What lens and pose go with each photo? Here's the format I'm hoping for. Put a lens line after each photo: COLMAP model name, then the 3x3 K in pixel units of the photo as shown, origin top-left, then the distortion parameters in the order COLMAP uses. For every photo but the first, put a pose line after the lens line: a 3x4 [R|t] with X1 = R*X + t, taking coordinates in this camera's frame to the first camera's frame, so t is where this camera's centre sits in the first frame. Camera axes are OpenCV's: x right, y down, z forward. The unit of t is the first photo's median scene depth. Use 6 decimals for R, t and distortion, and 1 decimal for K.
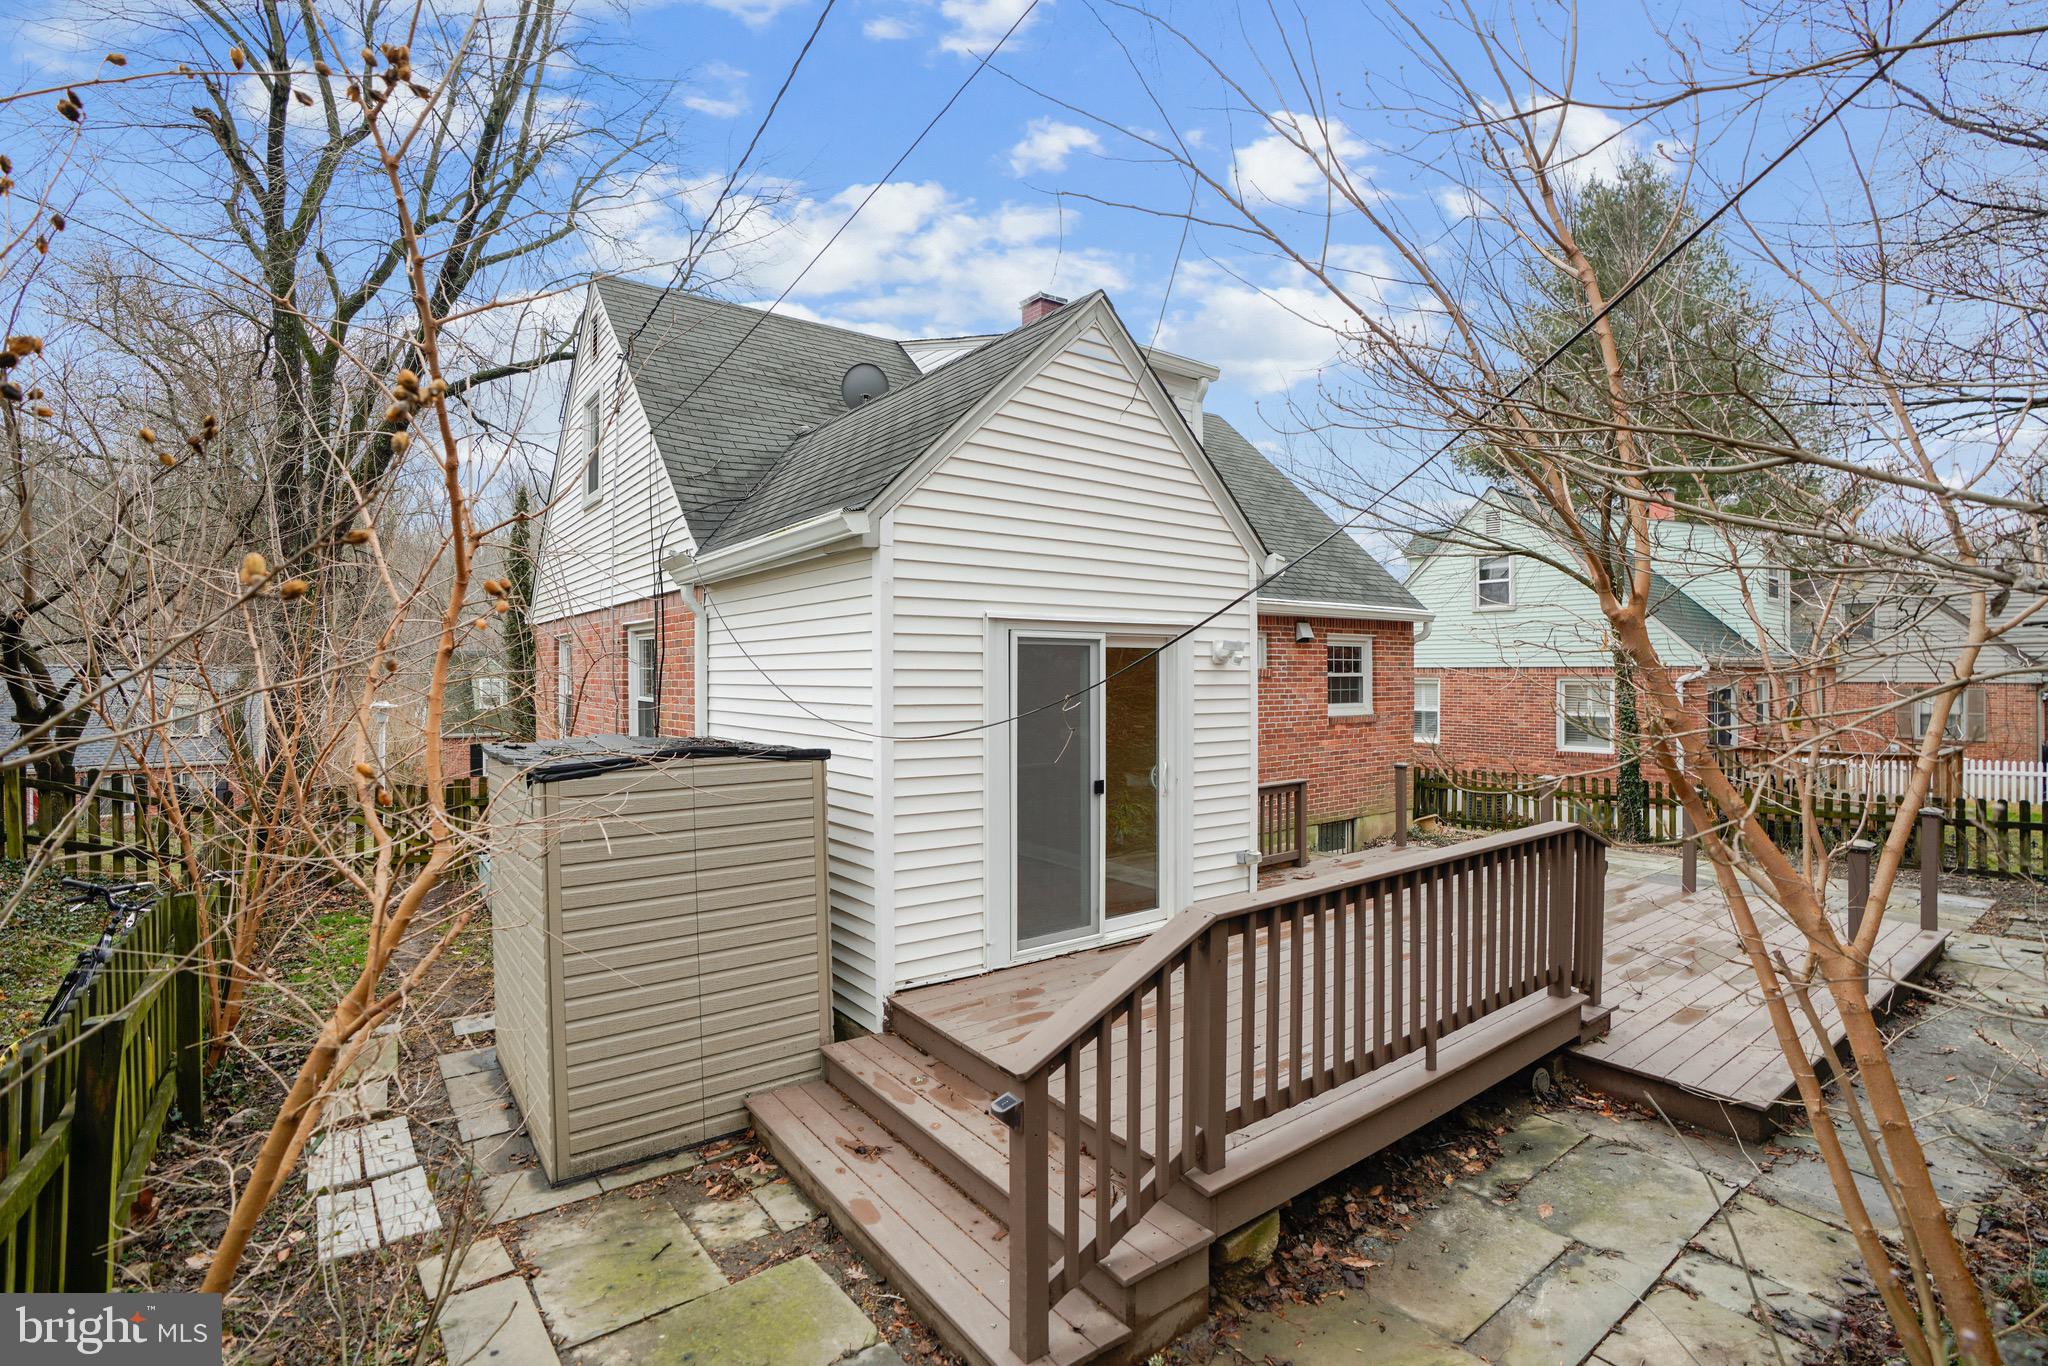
lens RADIAL K [[912.8, 0, 1032.5], [0, 912.8, 676.6], [0, 0, 1]] dist [0.000903, 0.000106]
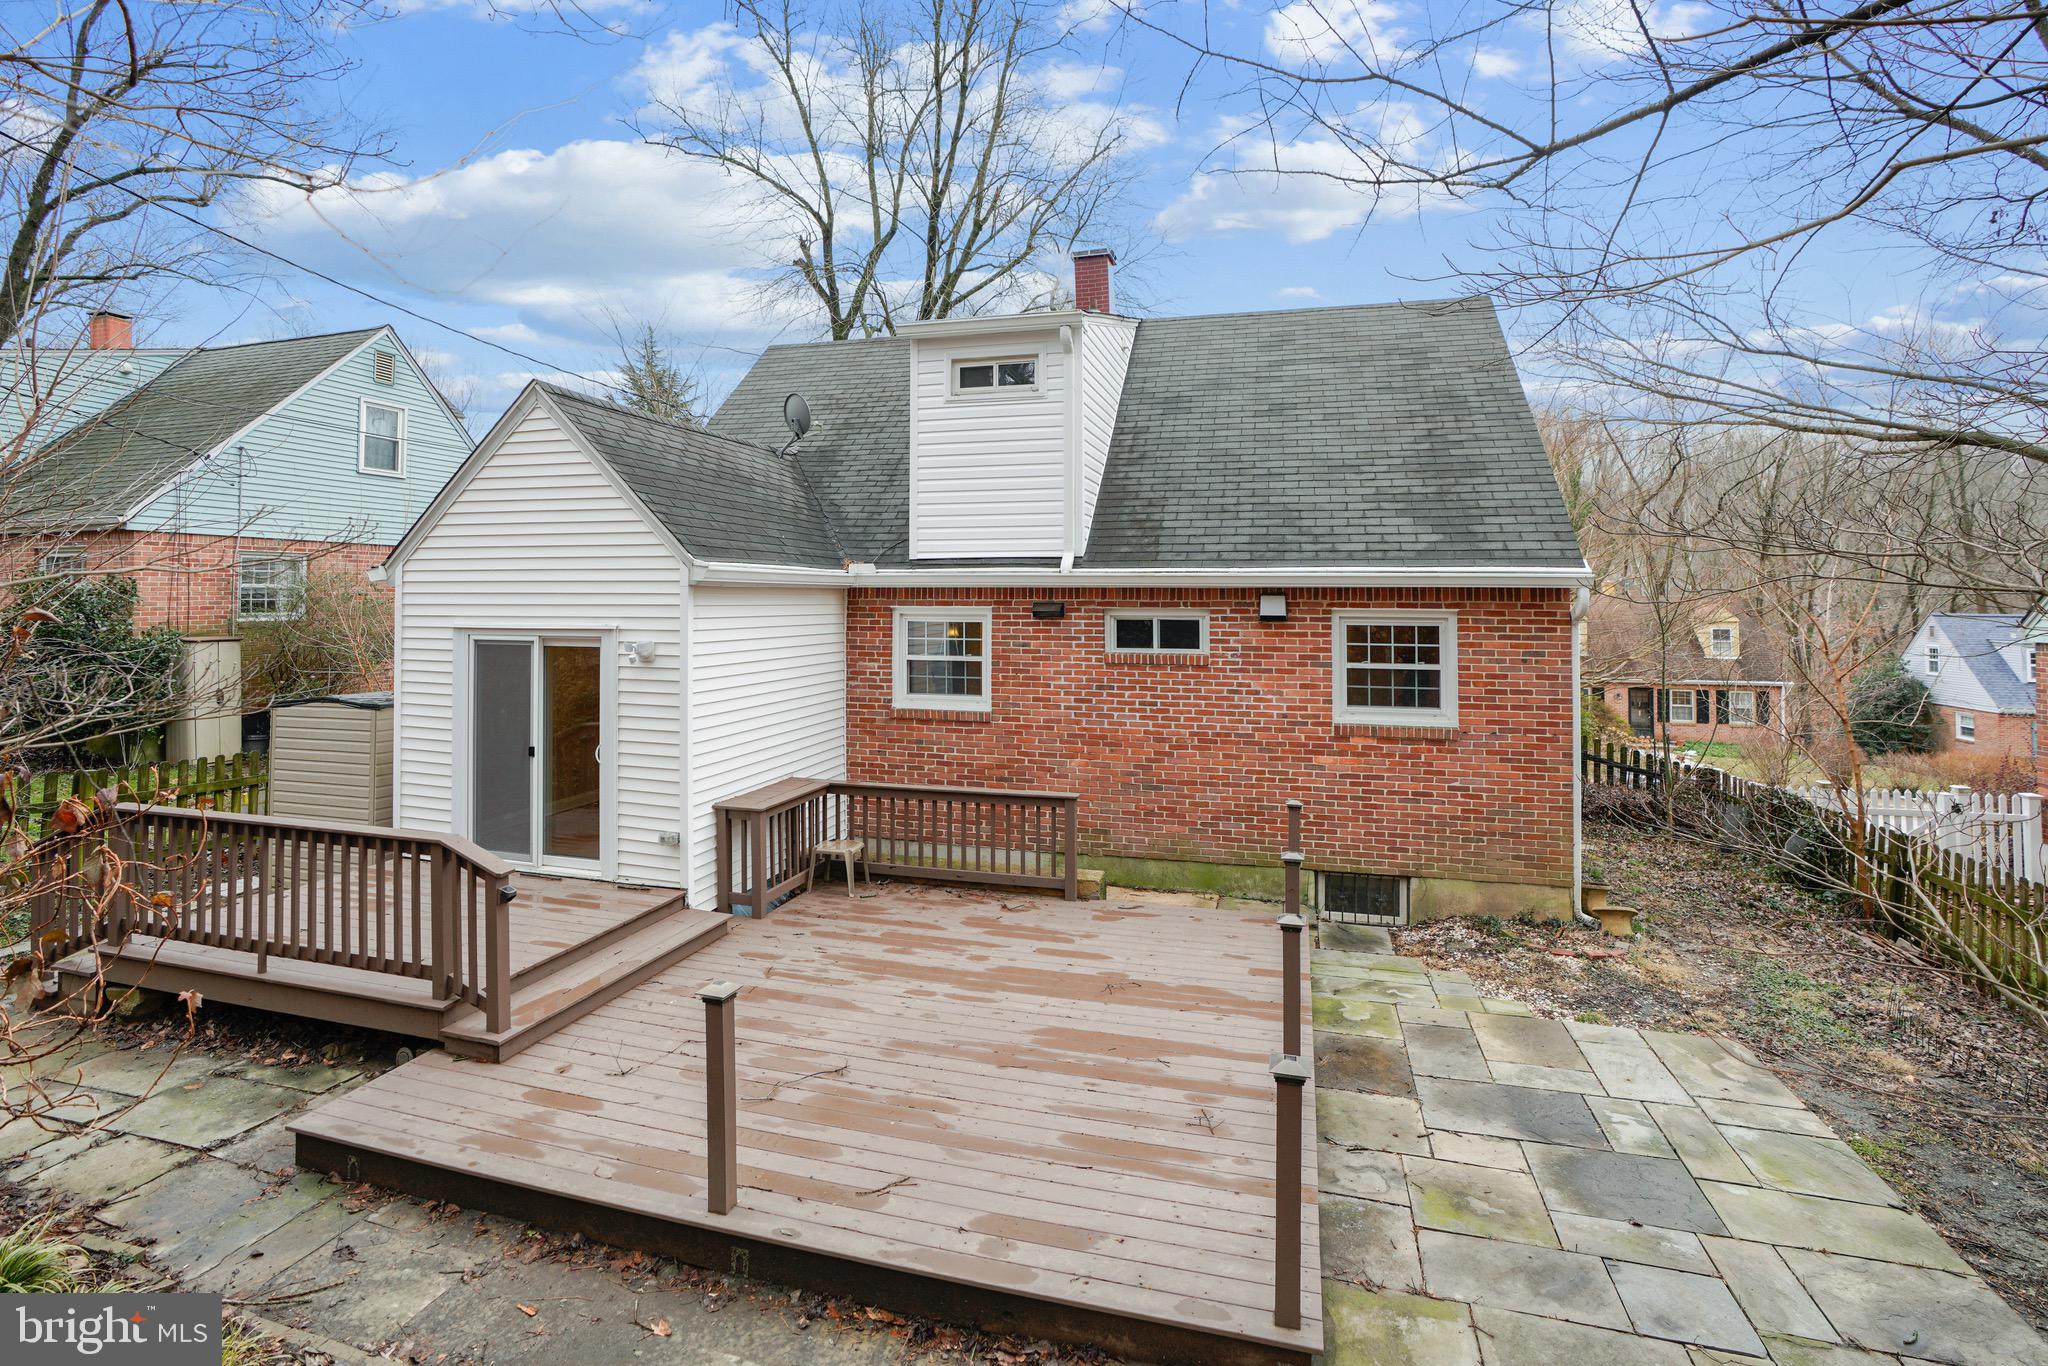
lens RADIAL K [[932.9, 0, 1028.6], [0, 932.9, 543.5], [0, 0, 1]] dist [-0.015133, 0.000092]
pose [[0.597668, -0.047126, -0.800357, 1.501273], [-0.008857, 0.997822, -0.065367, -0.093806], [0.801694, 0.046157, 0.595949, 0.700709]]
